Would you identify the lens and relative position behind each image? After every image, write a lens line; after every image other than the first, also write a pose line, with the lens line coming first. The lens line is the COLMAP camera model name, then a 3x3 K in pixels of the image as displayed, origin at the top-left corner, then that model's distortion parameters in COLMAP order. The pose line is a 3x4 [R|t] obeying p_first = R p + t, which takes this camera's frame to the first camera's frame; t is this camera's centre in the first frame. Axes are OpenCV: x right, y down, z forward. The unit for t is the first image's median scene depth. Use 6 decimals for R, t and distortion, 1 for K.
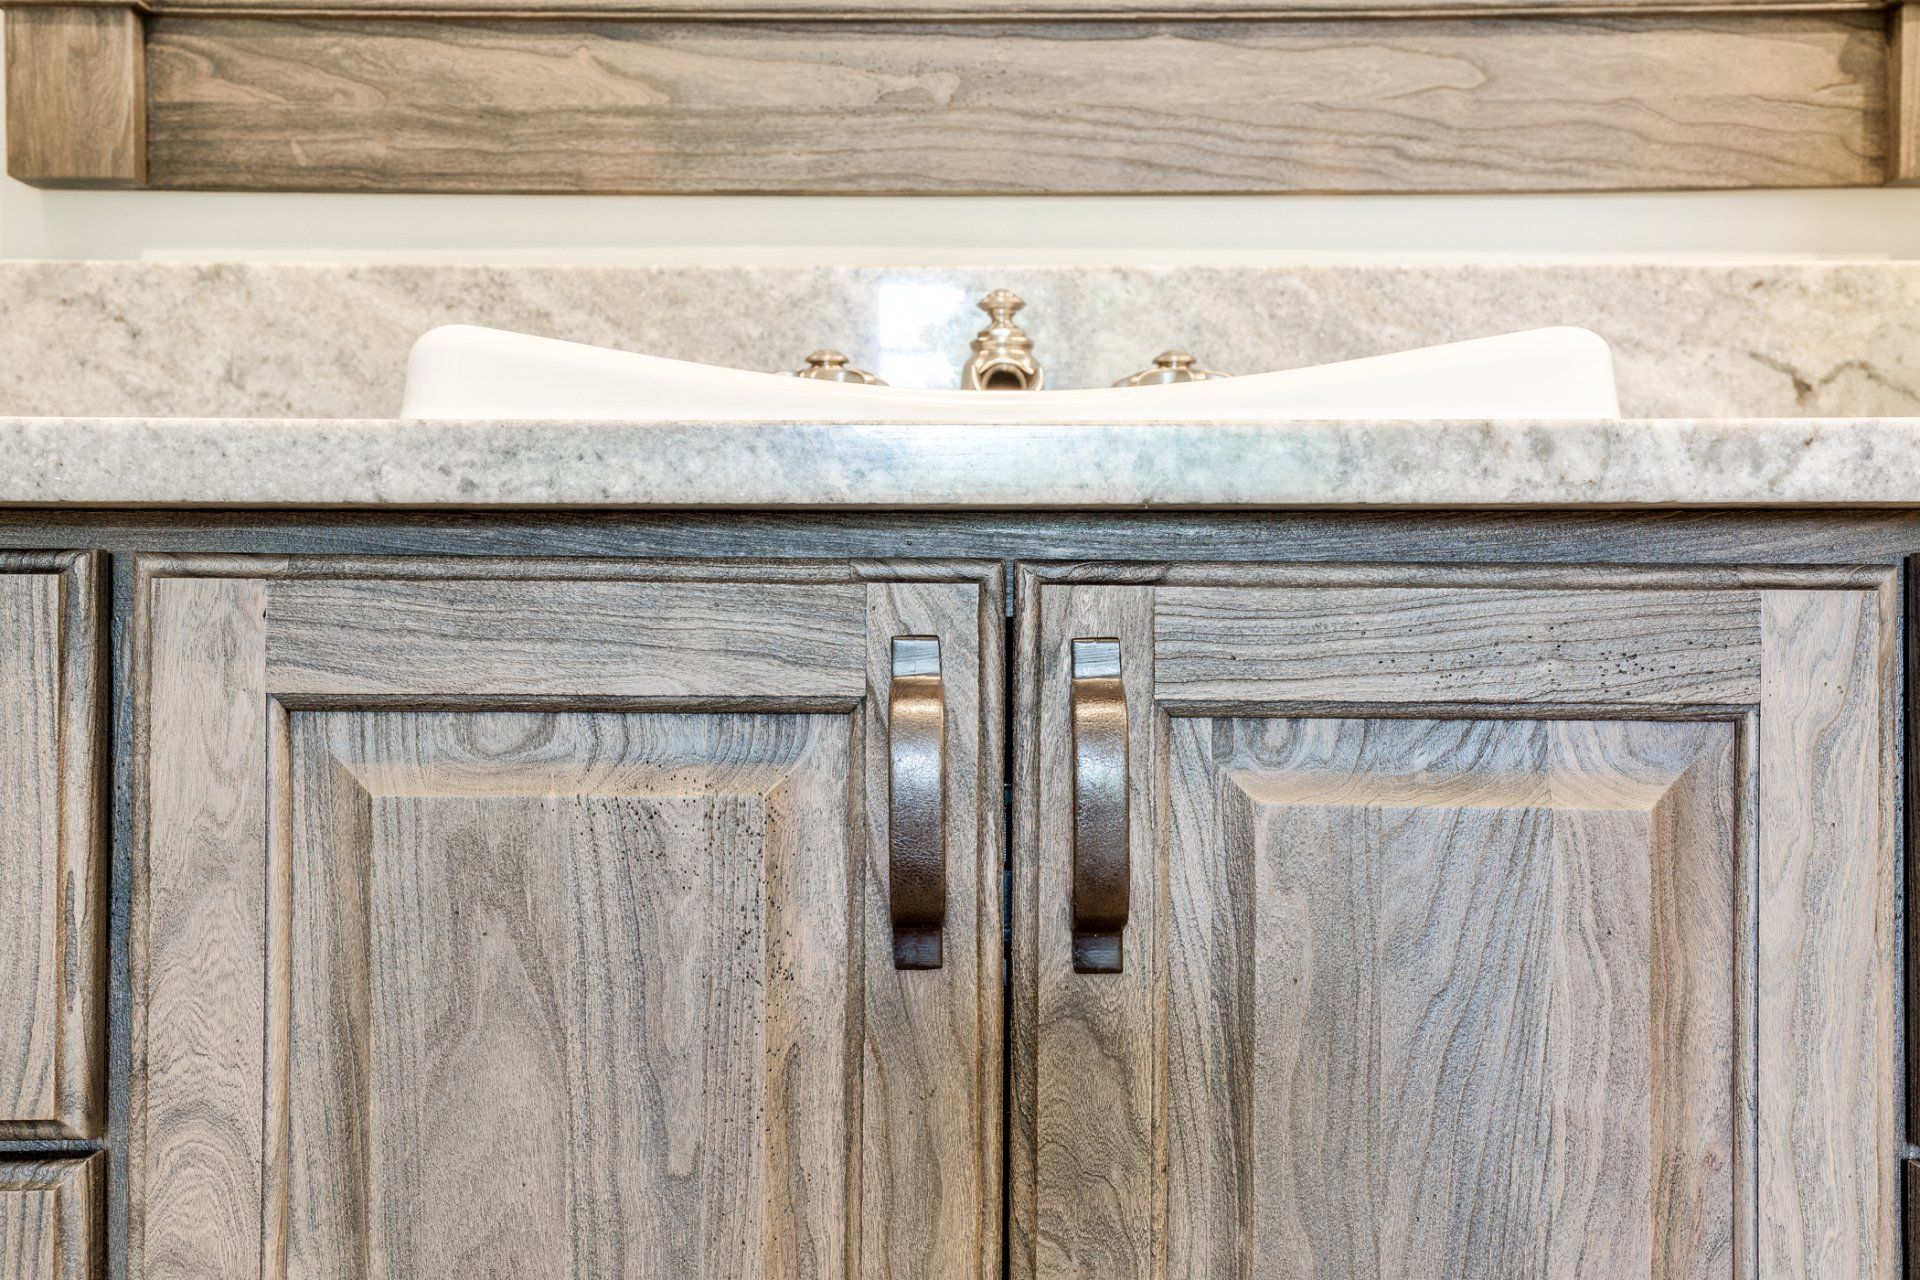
lens RADIAL K [[2013.7, 0, 960.0], [0, 2013.7, 640.0], [0, 0, 1]] dist [0.050796, 0.007845]
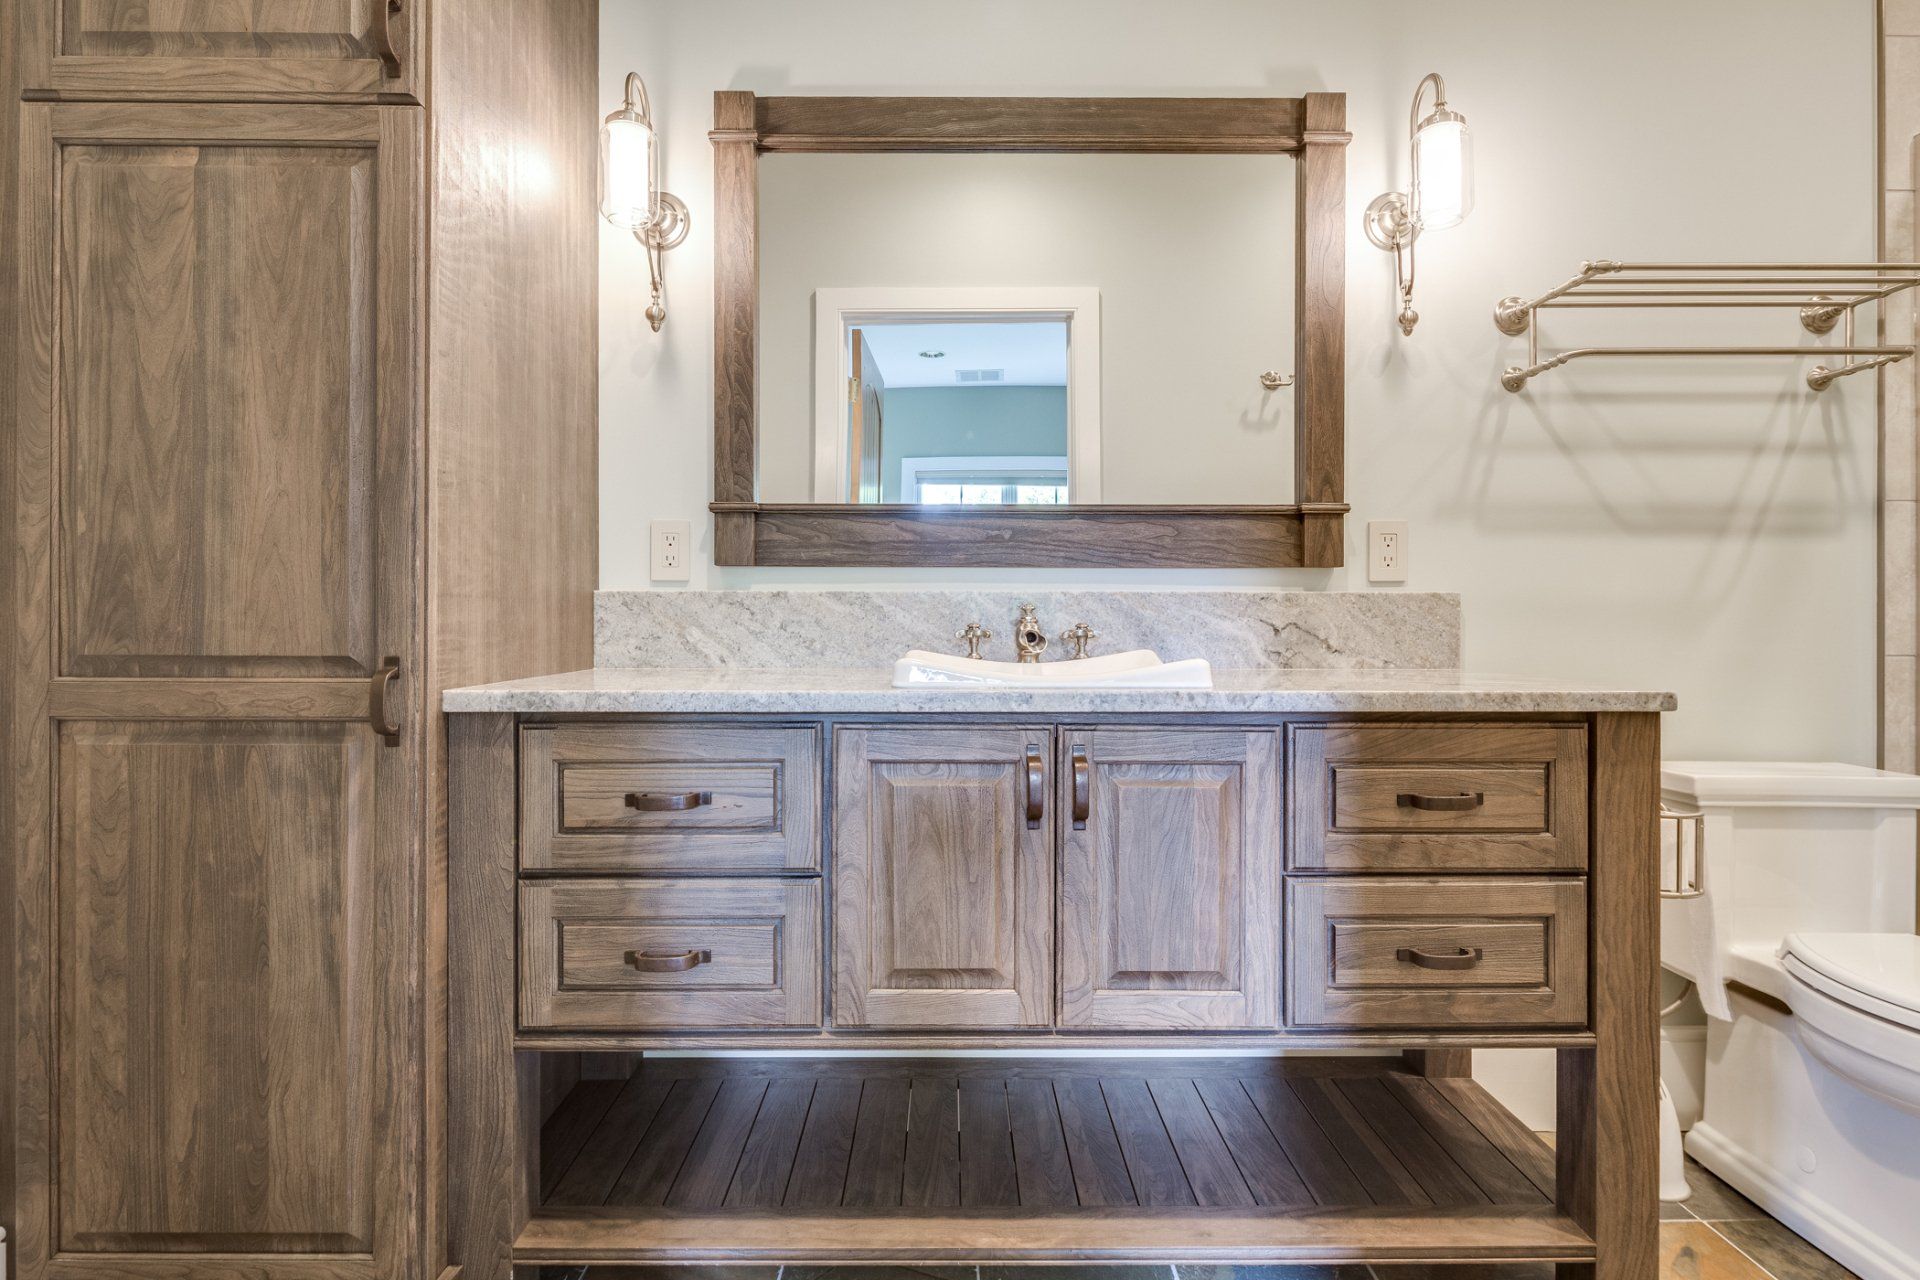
lens RADIAL K [[941.1, 0, 950.9], [0, 941.1, 621.5], [0, 0, 1]] dist [-0.001844, -0.001654]
pose [[0.999894, -0.000900, 0.014512, -0.206113], [0.000930, 0.999998, -0.002033, -0.235874], [-0.014510, 0.002046, 0.999893, -0.820113]]
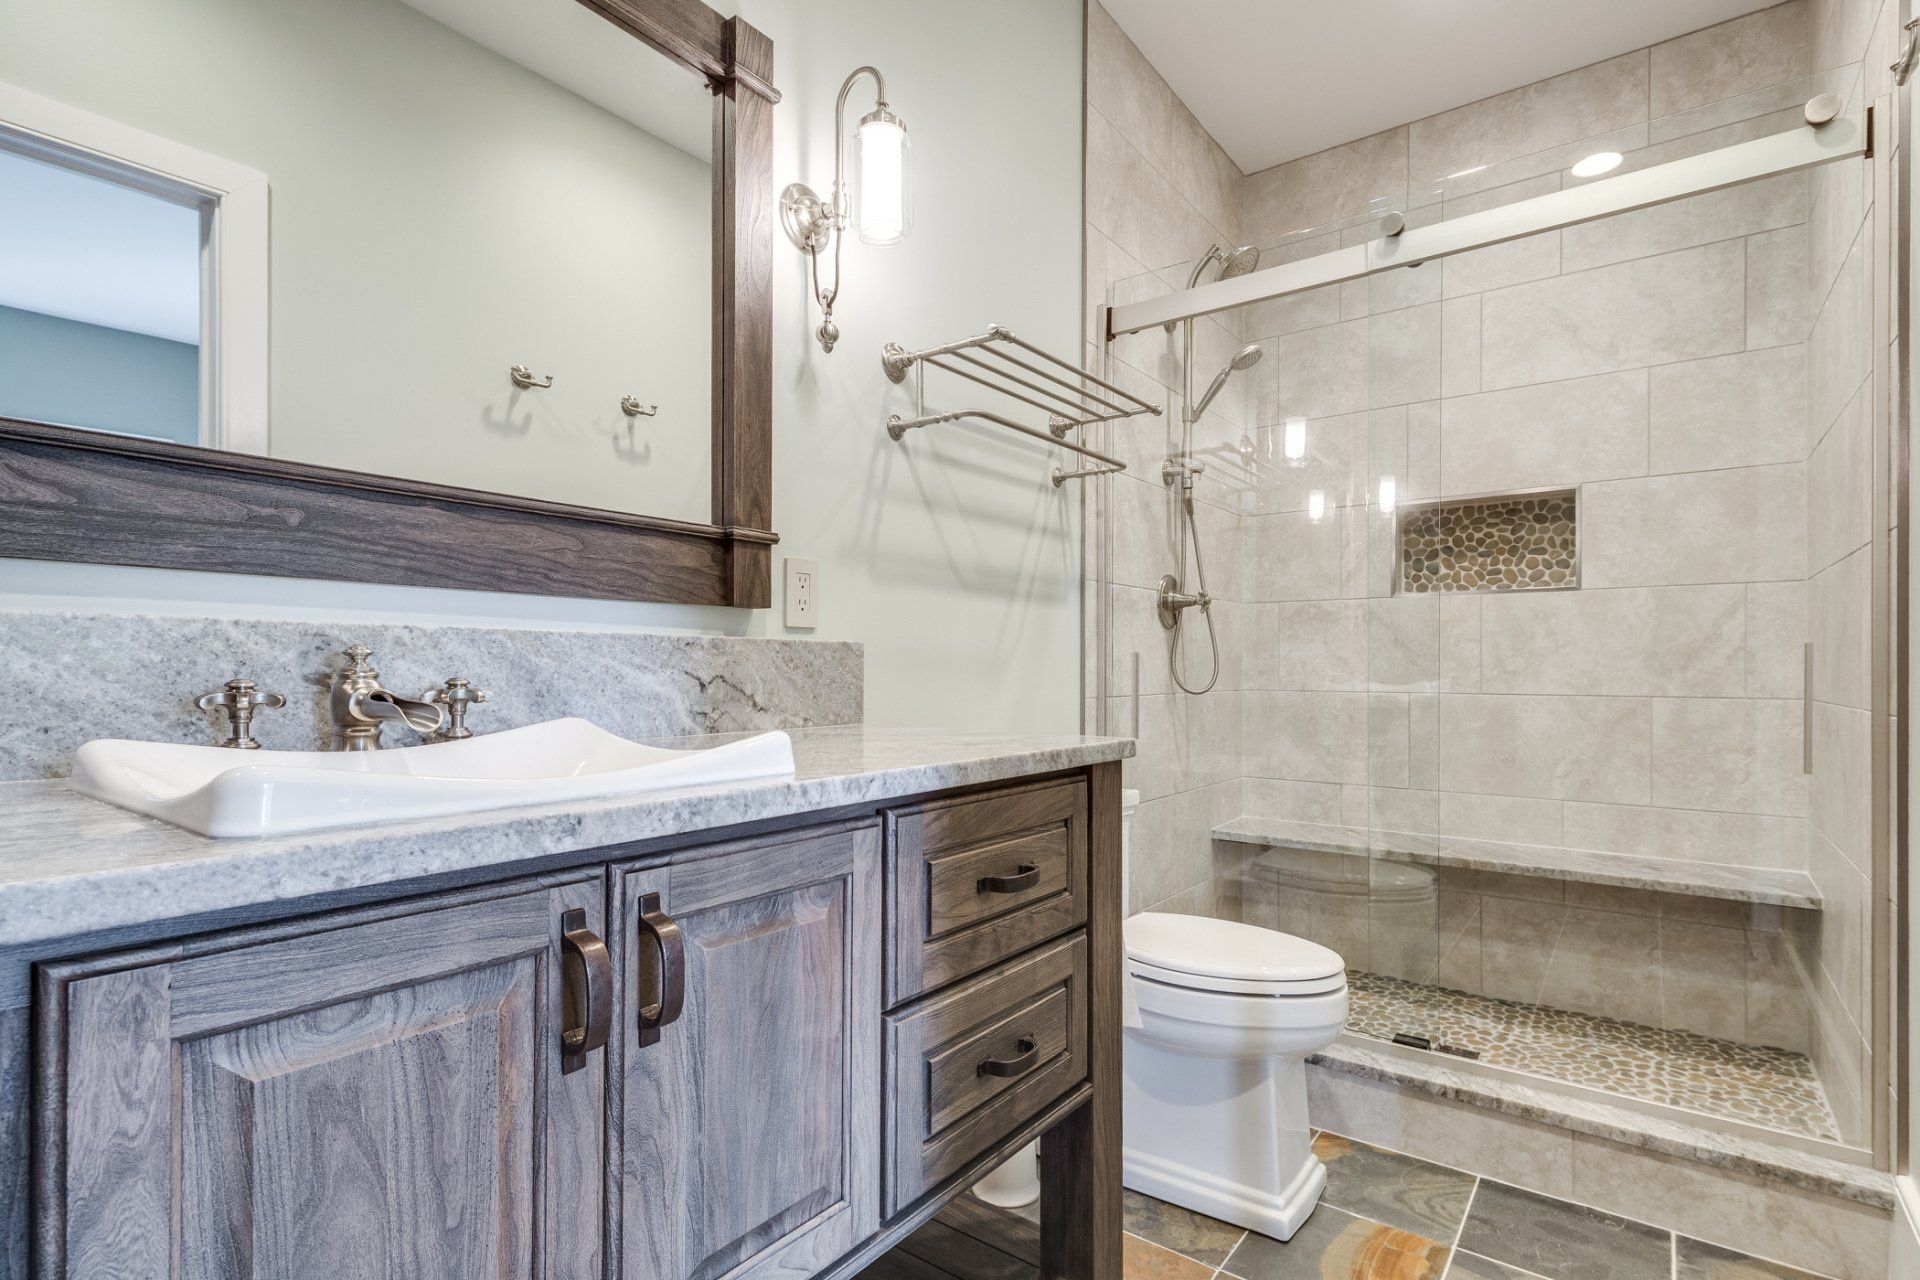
lens RADIAL K [[933.6, 0, 962.7], [0, 933.6, 667.6], [0, 0, 1]] dist [0.016036, -0.006540]
pose [[0.592713, 0.000677, 0.805413, -0.556889], [0.002775, 0.999992, -0.002882, -0.246198], [-0.805409, 0.003943, 0.592706, 0.106505]]
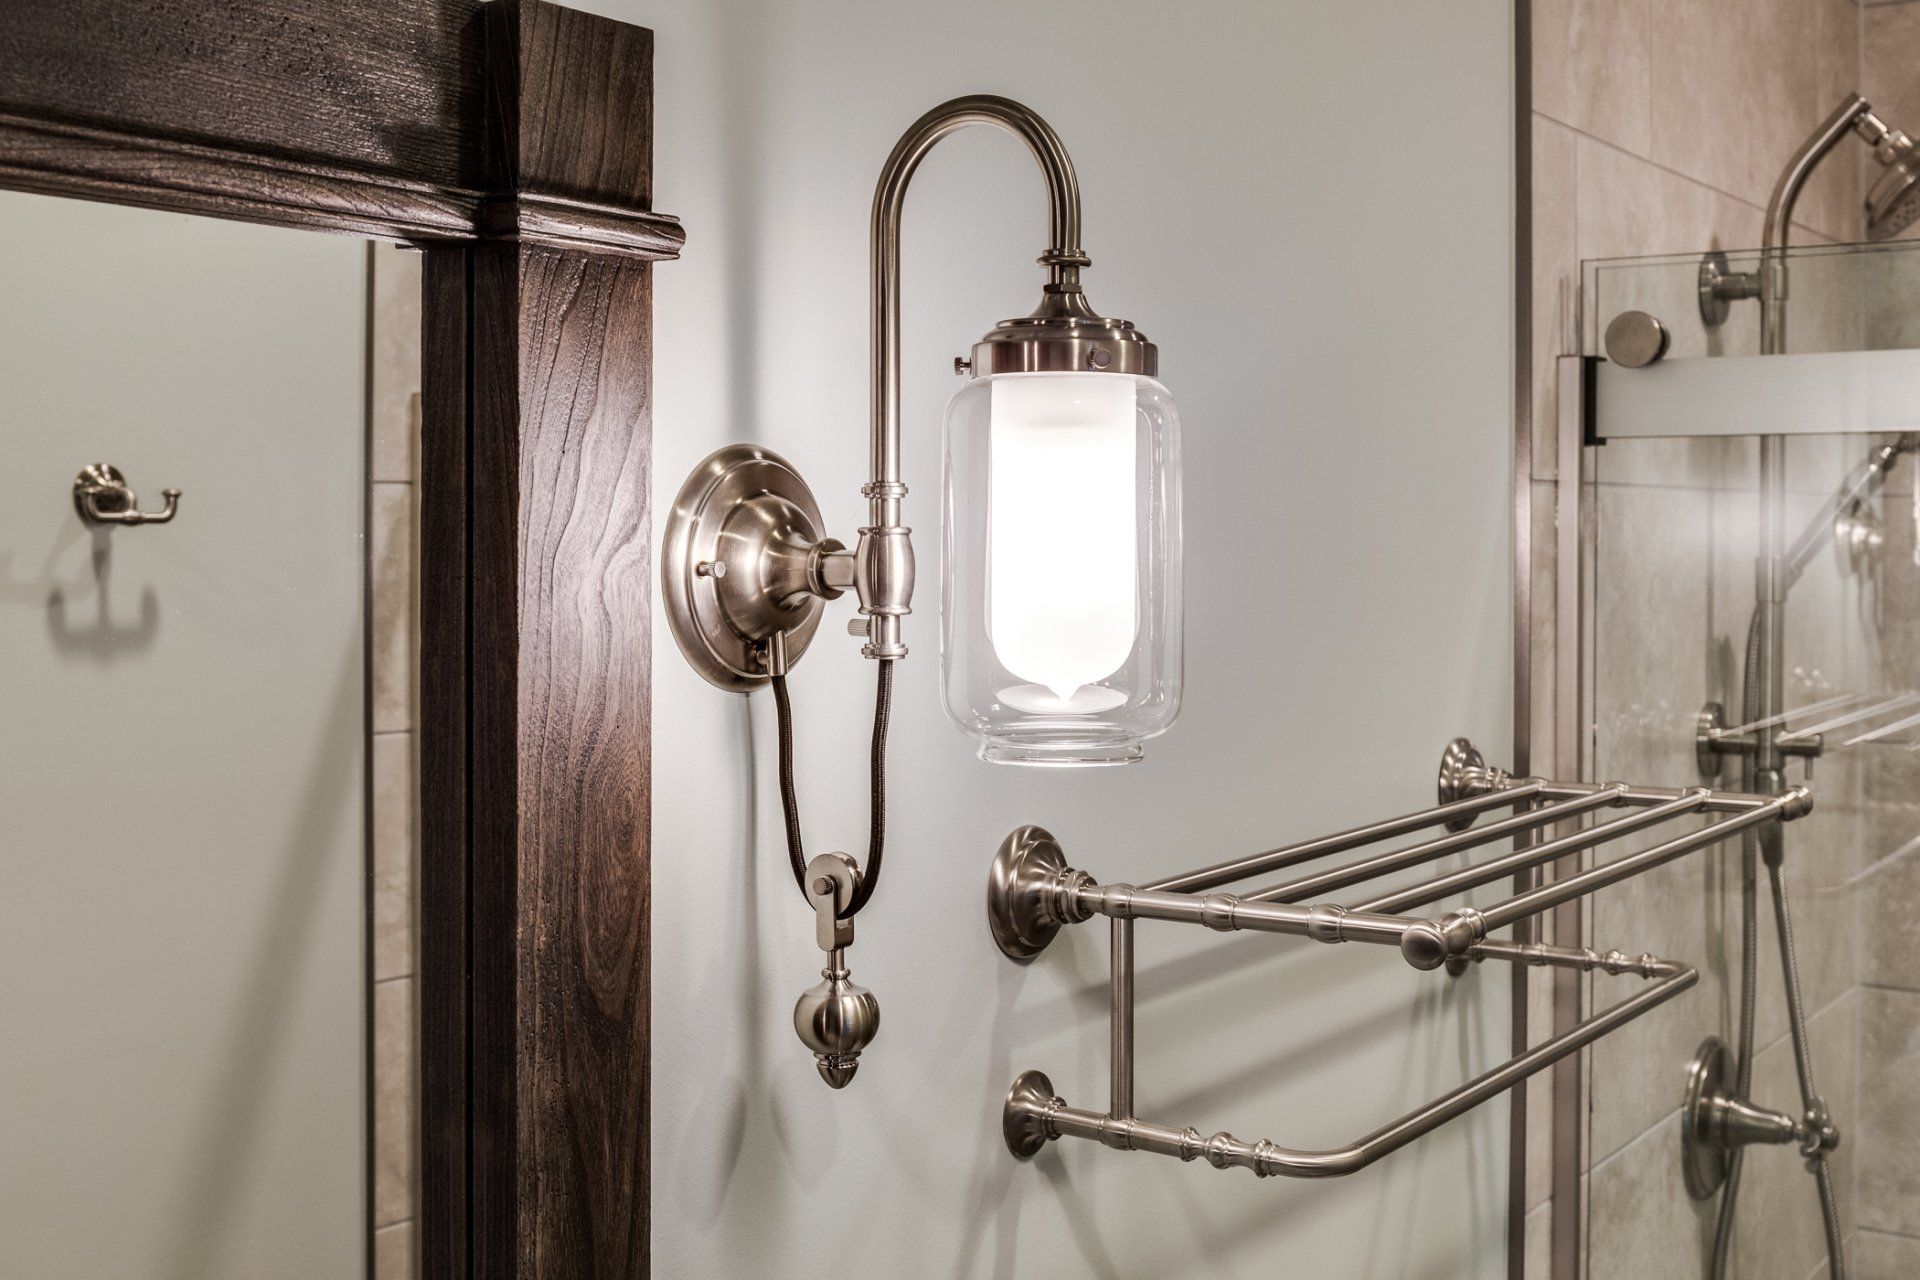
lens RADIAL K [[2249.8, 0, 1012.9], [0, 2249.8, 567.4], [0, 0, 1]] dist [-0.006335, -0.026627]
pose [[0.555653, -0.011230, 0.831338, -0.093906], [0.003023, 0.999929, 0.011487, -1.370713], [-0.831409, -0.003870, 0.555648, 0.787688]]
